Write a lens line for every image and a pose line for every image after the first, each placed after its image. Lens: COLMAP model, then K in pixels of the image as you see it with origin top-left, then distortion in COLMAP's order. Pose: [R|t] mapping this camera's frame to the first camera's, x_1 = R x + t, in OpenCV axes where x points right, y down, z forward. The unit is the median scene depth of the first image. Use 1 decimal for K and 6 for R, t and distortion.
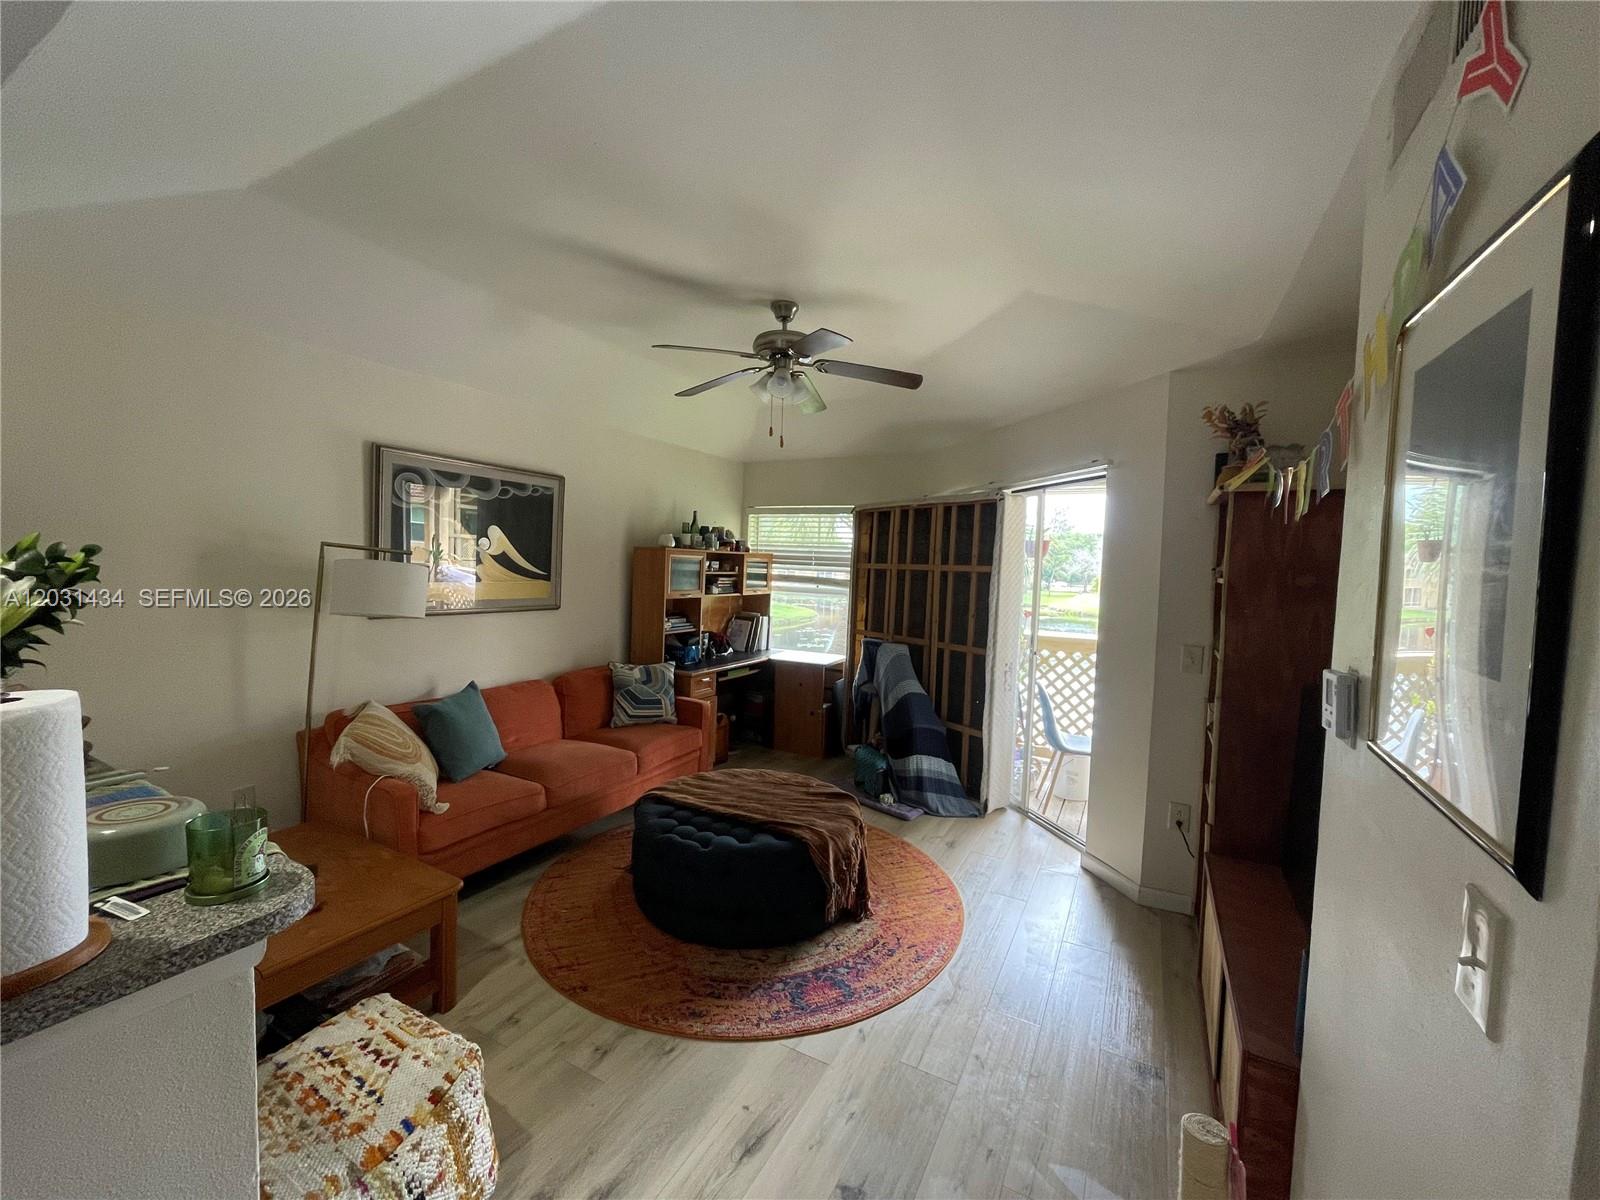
lens RADIAL K [[644.5, 0, 800.0], [0, 644.5, 600.0], [0, 0, 1]] dist [-0.002110, -0.000595]
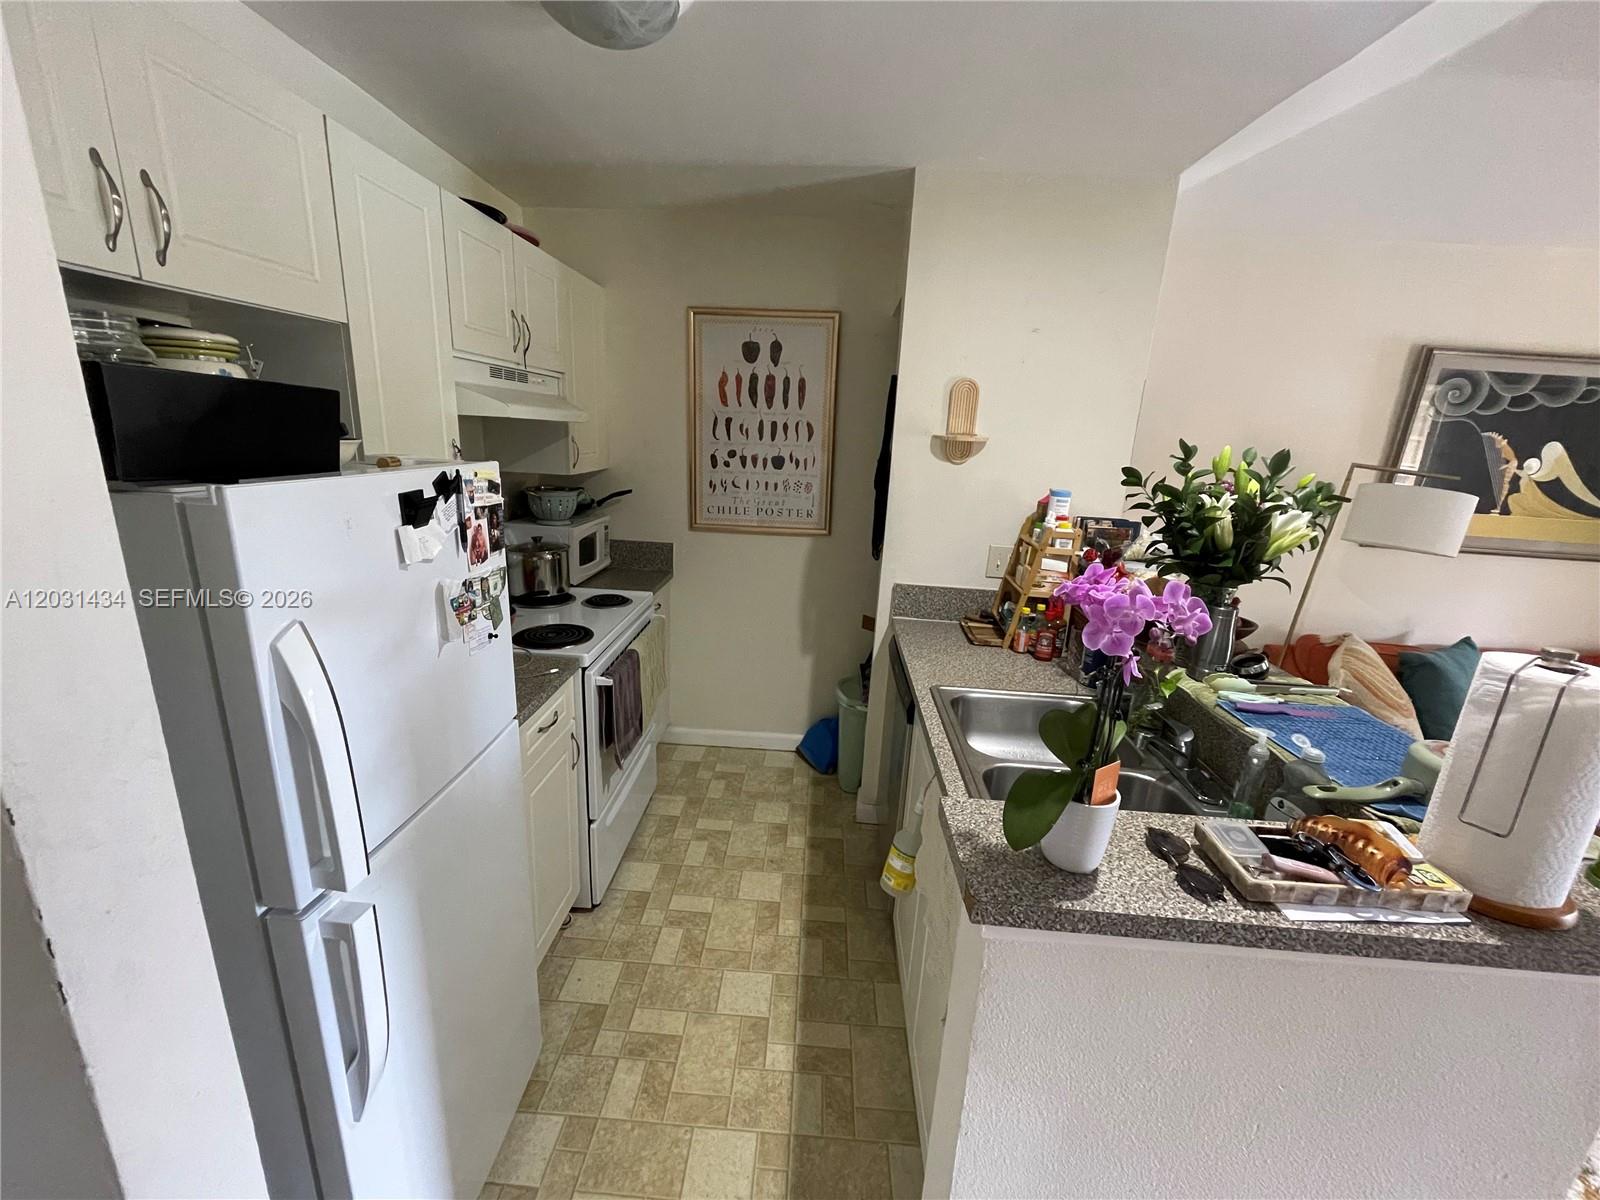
lens RADIAL K [[644.5, 0, 800.0], [0, 644.5, 600.0], [0, 0, 1]] dist [-0.002110, -0.000595]
pose [[0.439516, 0.224645, -0.869690, -0.181541], [-0.087935, 0.974331, 0.207234, -0.014775], [0.893920, -0.014606, 0.447988, -0.129615]]
